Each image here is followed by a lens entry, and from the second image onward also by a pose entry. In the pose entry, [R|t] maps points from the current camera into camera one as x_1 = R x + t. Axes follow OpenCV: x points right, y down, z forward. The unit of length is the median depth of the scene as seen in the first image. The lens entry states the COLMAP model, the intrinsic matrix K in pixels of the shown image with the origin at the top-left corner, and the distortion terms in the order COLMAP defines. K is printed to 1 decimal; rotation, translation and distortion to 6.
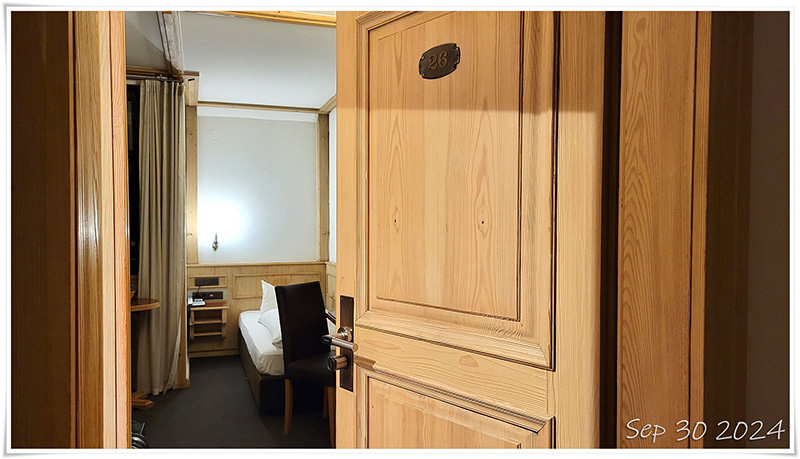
lens RADIAL K [[590.7, 0, 400.8], [0, 590.7, 241.3], [0, 0, 1]] dist [0.012121, 0.003559]
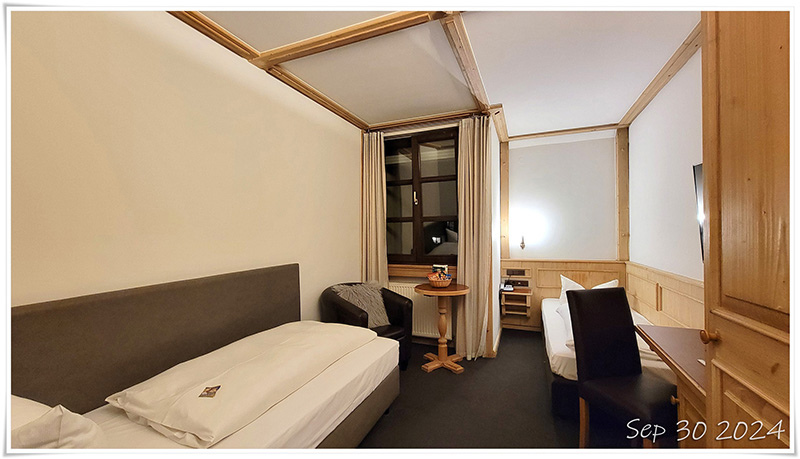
lens RADIAL K [[312.1, 0, 397.6], [0, 312.1, 238.1], [0, 0, 1]] dist [0.000374, -0.003488]
pose [[0.739766, -0.002403, -0.672860, -0.054997], [-0.005503, 0.999939, -0.009621, -0.000467], [0.672842, 0.010820, 0.739707, 0.312996]]
